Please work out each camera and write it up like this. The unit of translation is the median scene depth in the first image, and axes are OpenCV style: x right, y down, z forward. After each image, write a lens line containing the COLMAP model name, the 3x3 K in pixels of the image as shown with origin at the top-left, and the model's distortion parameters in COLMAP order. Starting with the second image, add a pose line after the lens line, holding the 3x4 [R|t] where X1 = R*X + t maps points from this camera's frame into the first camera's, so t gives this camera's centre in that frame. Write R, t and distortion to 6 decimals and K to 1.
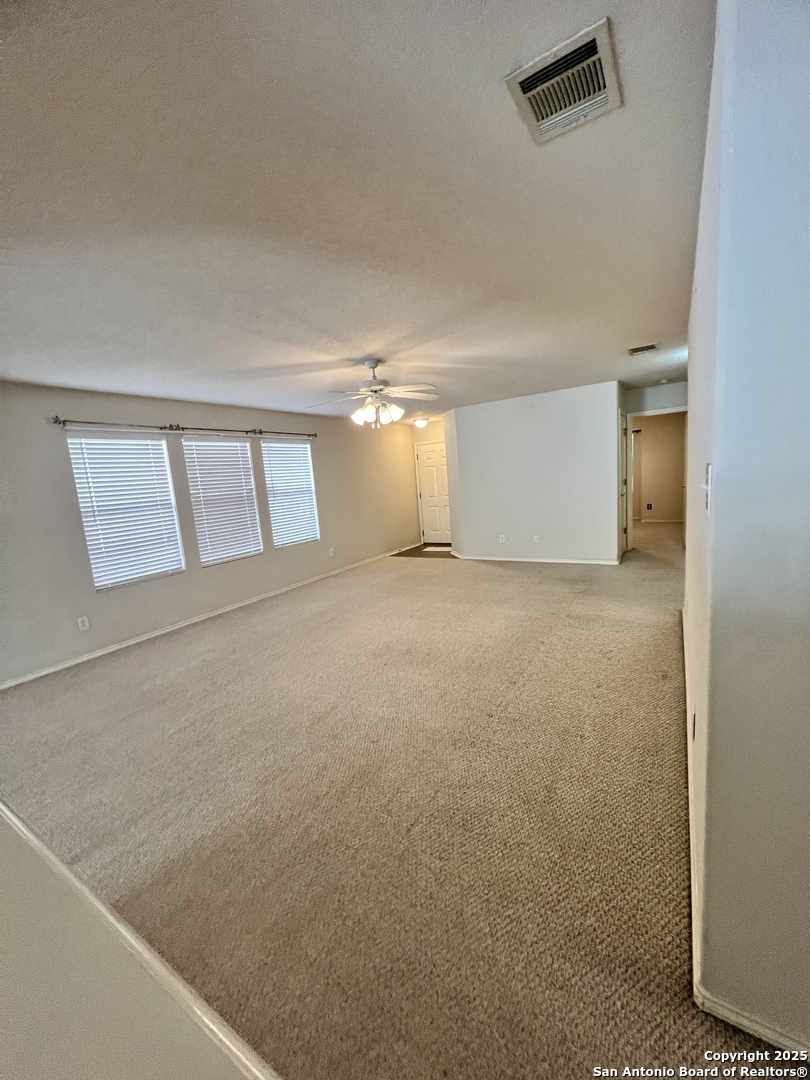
lens RADIAL K [[430.7, 0, 400.5], [0, 430.7, 542.7], [0, 0, 1]] dist [-0.001550, -0.000109]
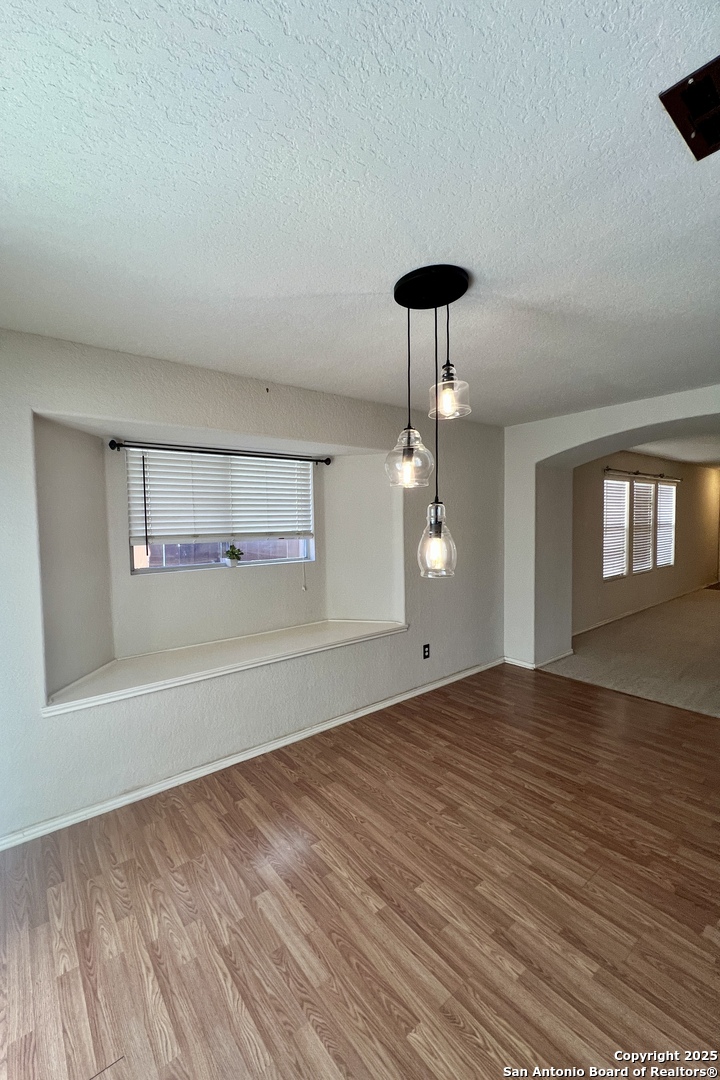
lens RADIAL K [[431.7, 0, 311.8], [0, 431.7, 541.8], [0, 0, 1]] dist [-0.000915, 0.000007]
pose [[0.928410, 0.079071, -0.363046, -0.992209], [-0.109227, 0.992001, -0.063269, 0.162906], [0.355140, 0.098394, 0.929621, -0.672777]]
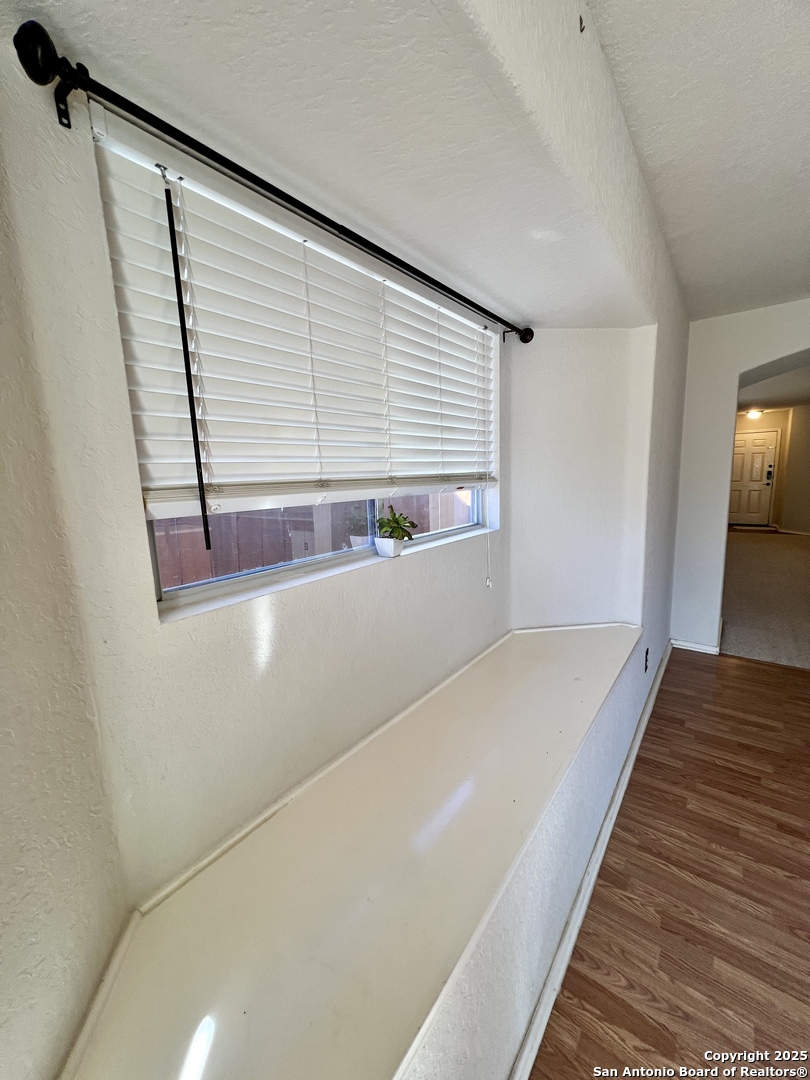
lens RADIAL K [[430.7, 0, 400.5], [0, 430.7, 542.7], [0, 0, 1]] dist [-0.001550, -0.000109]
pose [[0.995767, 0.056518, -0.072486, -1.357429], [-0.055436, 0.998320, 0.016854, 0.158349], [0.073317, -0.012765, 0.997227, -0.342342]]
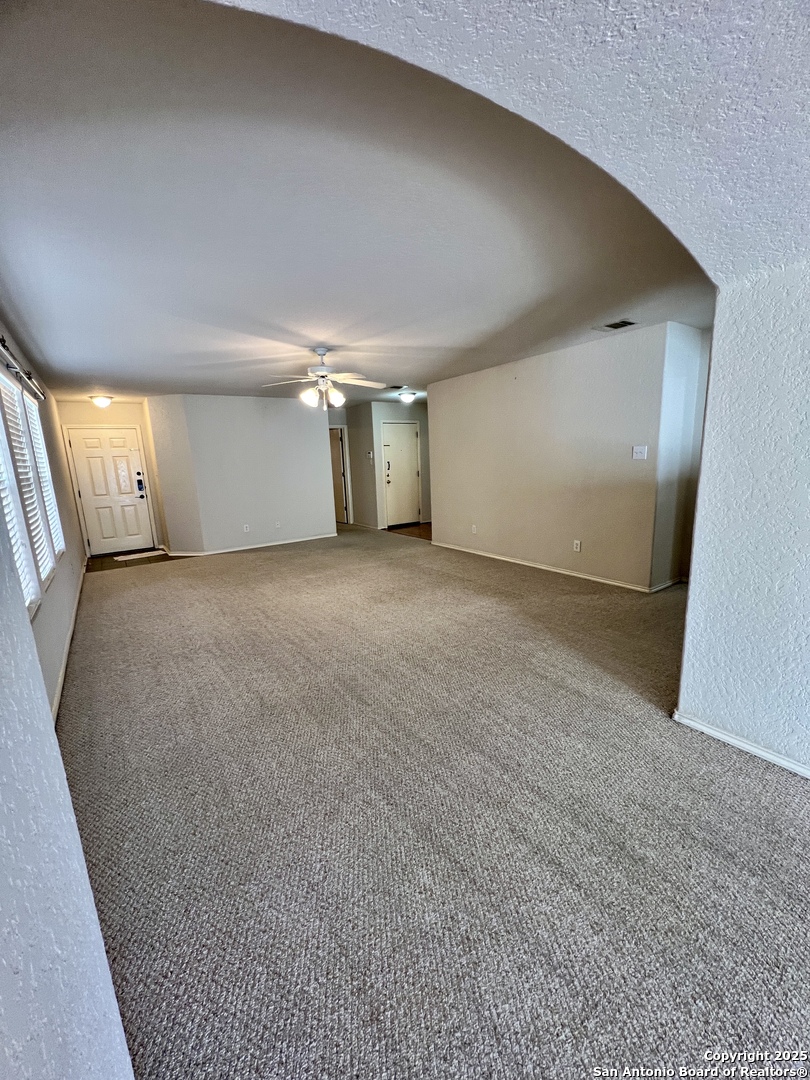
lens RADIAL K [[439.4, 0, 398.3], [0, 439.4, 544.2], [0, 0, 1]] dist [0.000890, 0.000155]
pose [[0.400157, -0.117585, 0.908872, -0.885058], [0.148582, 0.986938, 0.062268, 0.027114], [-0.904322, 0.110125, 0.412401, 0.341638]]
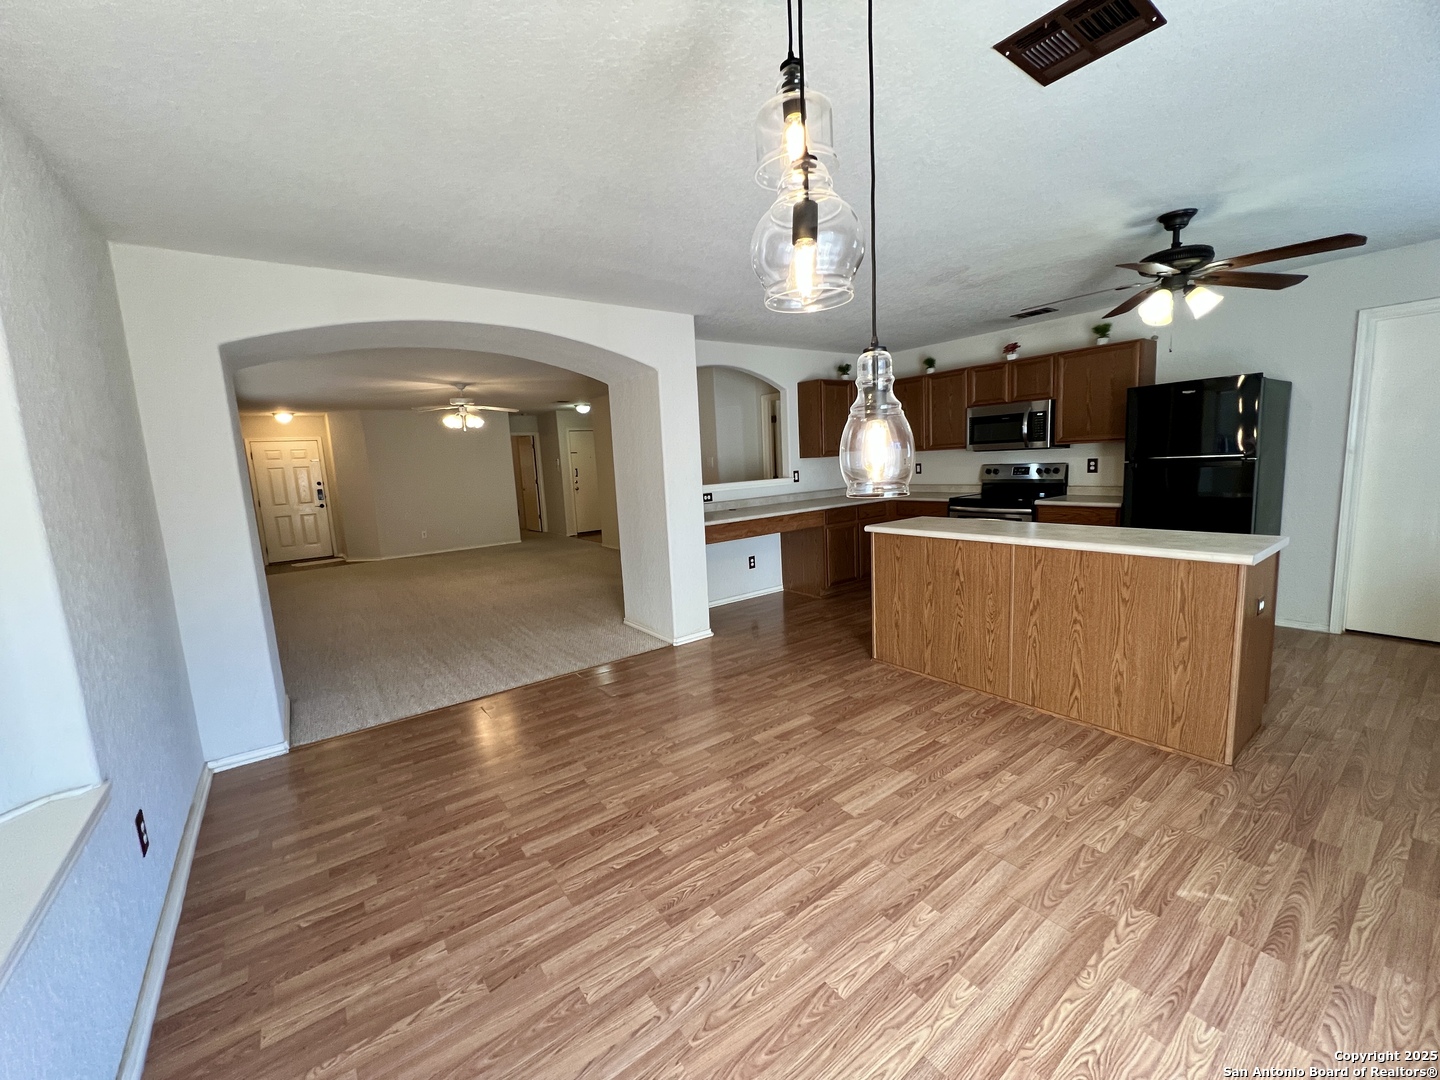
lens RADIAL K [[576.5, 0, 716.3], [0, 576.5, 534.4], [0, 0, 1]] dist [-0.001594, 0.000545]
pose [[0.353159, -0.062985, 0.933441, -1.292297], [0.164482, 0.986371, 0.004326, 0.160947], [-0.920991, 0.152007, 0.358706, -0.307944]]
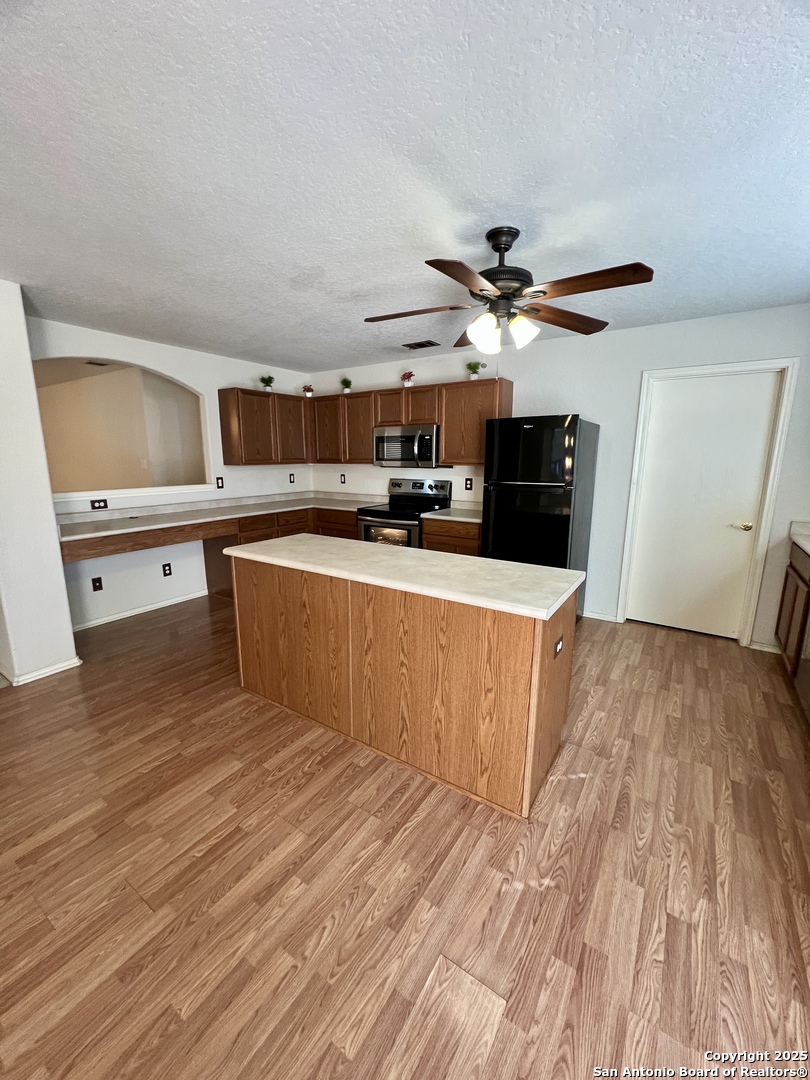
lens RADIAL K [[432.4, 0, 401.8], [0, 432.4, 542.1], [0, 0, 1]] dist [-0.001594, 0.000545]
pose [[0.019484, -0.117859, 0.992839, -0.994377], [0.147262, 0.982535, 0.113746, 0.149297], [-0.988906, 0.143991, 0.036499, -0.463255]]
